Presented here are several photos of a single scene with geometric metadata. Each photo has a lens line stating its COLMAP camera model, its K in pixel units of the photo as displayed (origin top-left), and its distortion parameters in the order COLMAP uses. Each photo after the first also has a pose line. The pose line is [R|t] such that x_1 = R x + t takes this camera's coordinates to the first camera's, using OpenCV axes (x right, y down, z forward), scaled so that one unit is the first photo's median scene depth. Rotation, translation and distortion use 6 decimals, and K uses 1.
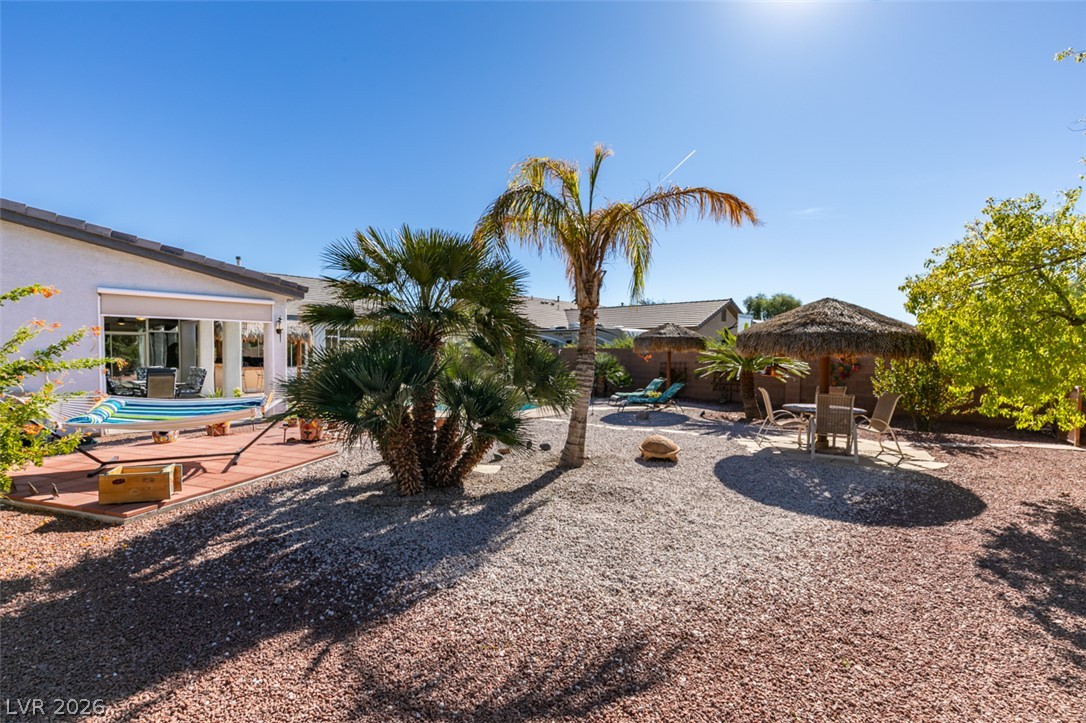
lens RADIAL K [[484.5, 0, 542.7], [0, 484.5, 367.5], [0, 0, 1]] dist [0.007360, -0.002019]
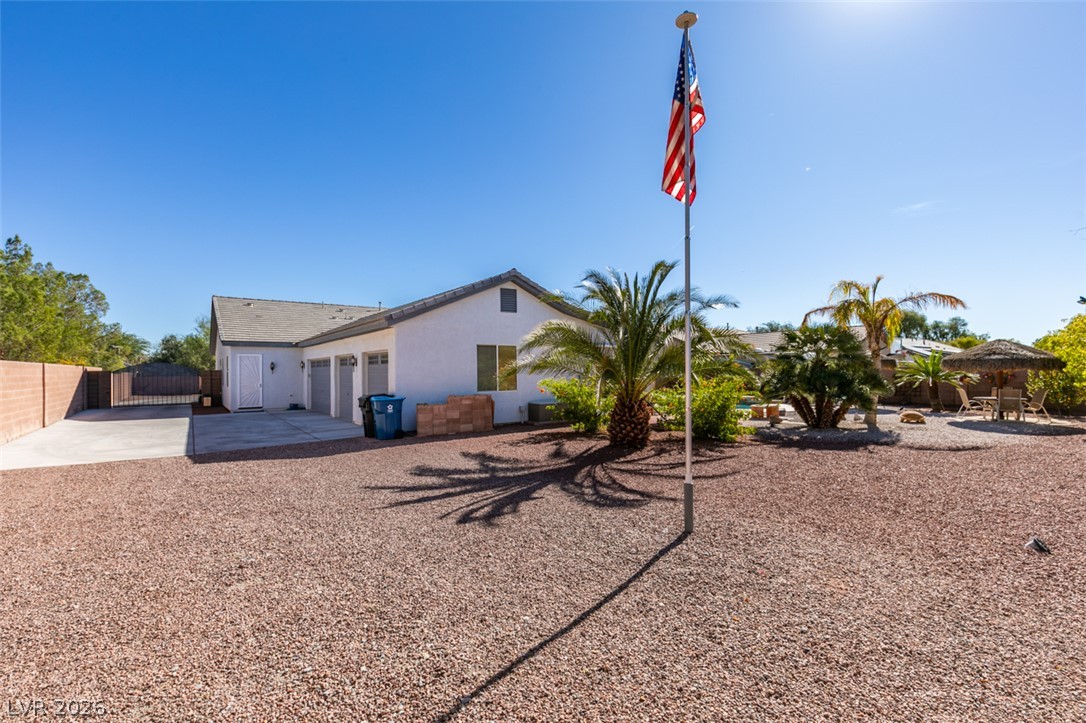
lens RADIAL K [[484.5, 0, 542.7], [0, 484.5, 367.5], [0, 0, 1]] dist [0.007360, -0.002019]
pose [[0.986478, -0.020623, -0.162592, -0.901833], [0.014022, 0.999034, -0.041647, 0.020539], [0.163294, 0.038804, 0.985814, -1.203672]]
